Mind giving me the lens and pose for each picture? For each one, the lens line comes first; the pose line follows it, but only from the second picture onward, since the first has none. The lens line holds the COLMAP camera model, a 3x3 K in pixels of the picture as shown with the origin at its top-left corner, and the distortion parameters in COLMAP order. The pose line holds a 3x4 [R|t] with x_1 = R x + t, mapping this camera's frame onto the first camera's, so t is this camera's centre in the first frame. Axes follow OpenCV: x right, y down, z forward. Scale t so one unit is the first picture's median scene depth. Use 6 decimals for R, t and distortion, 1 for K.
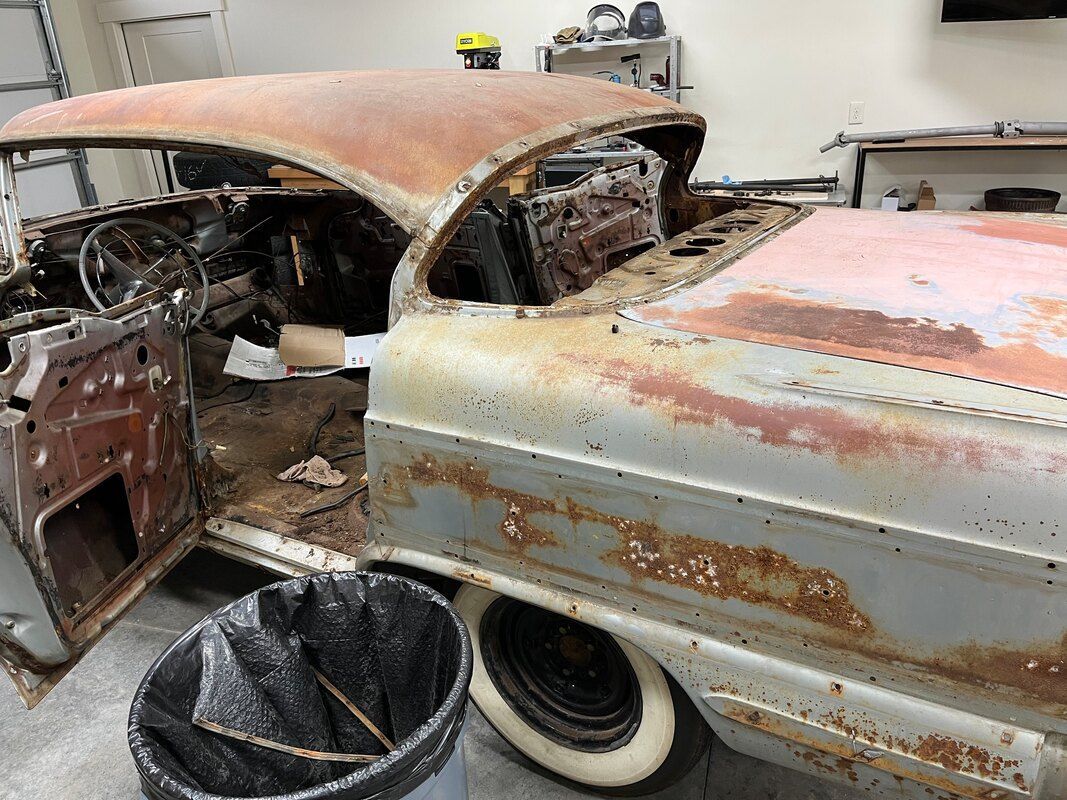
lens RADIAL K [[799.8, 0, 535.1], [0, 799.8, 400.0], [0, 0, 1]] dist [0.064780, -0.089327]
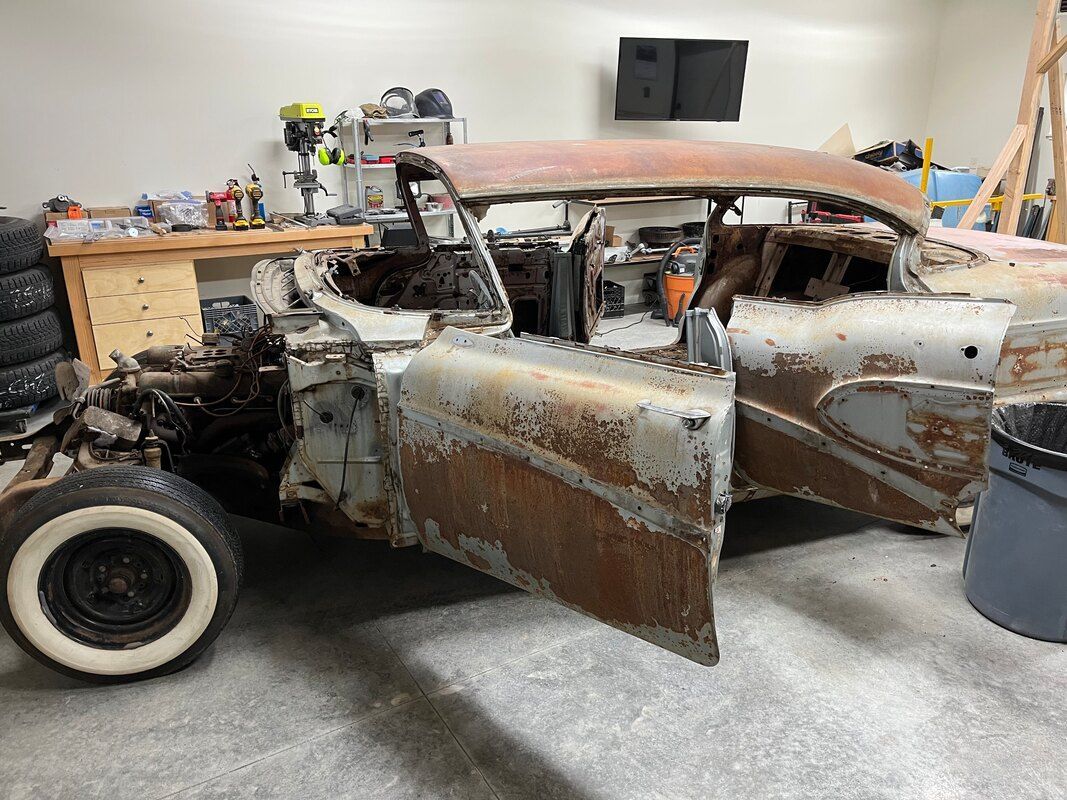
lens RADIAL K [[799.8, 0, 532.7], [0, 799.8, 398.1], [0, 0, 1]] dist [0.064780, -0.089327]
pose [[0.658570, -0.196835, 0.726320, -0.998412], [0.260529, 0.965134, 0.025327, -0.057276], [-0.705981, 0.172548, 0.686890, 0.211944]]
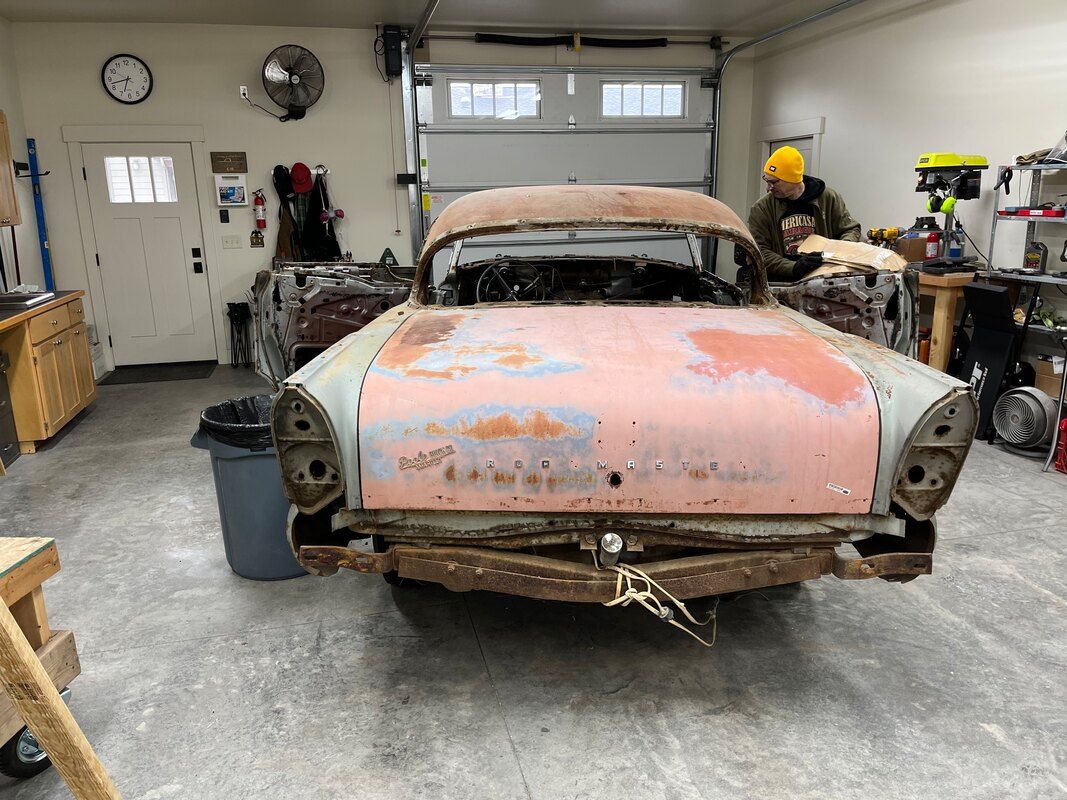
lens RADIAL K [[799.8, 0, 527.5], [0, 799.8, 396.7], [0, 0, 1]] dist [0.064780, -0.089327]
pose [[0.510489, 0.256562, -0.820717, 0.841100], [-0.347951, 0.934452, 0.075690, -0.067555], [0.786340, 0.246931, 0.566299, 0.073958]]
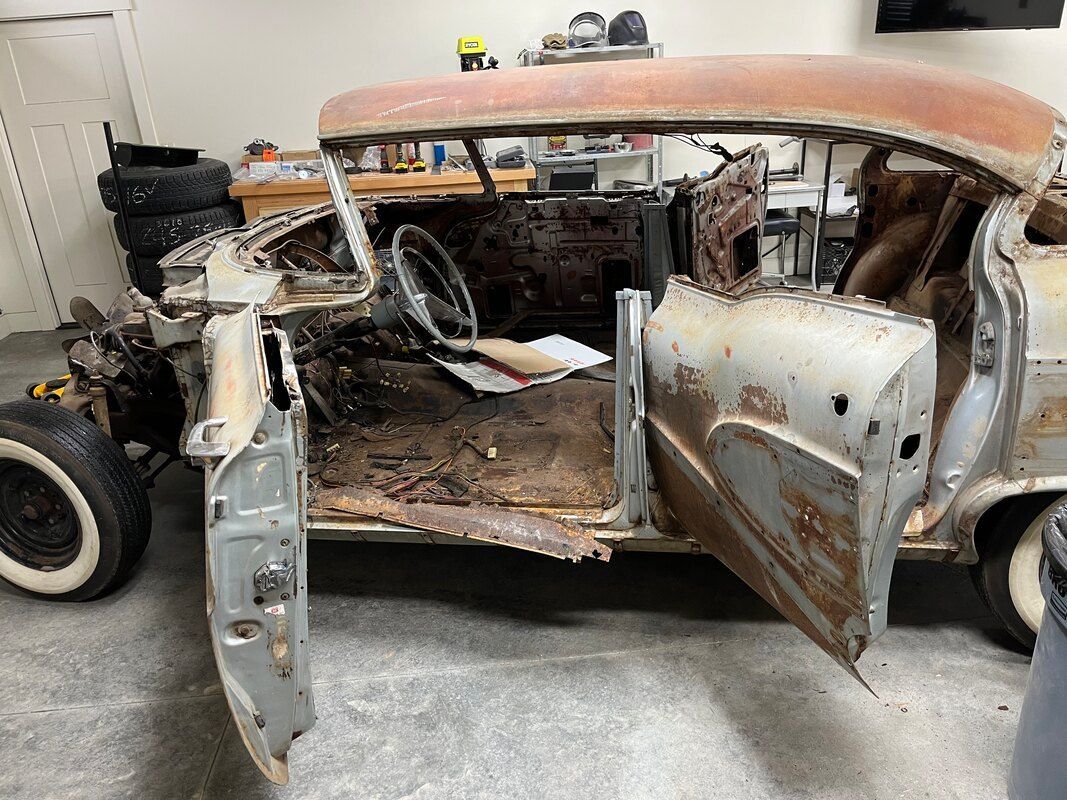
lens RADIAL K [[799.8, 0, 538.3], [0, 799.8, 399.3], [0, 0, 1]] dist [0.064780, -0.089327]
pose [[0.925818, -0.139530, 0.351272, -0.572406], [0.148470, 0.988916, 0.001500, -0.011011], [-0.347588, 0.050765, 0.936272, 0.102988]]
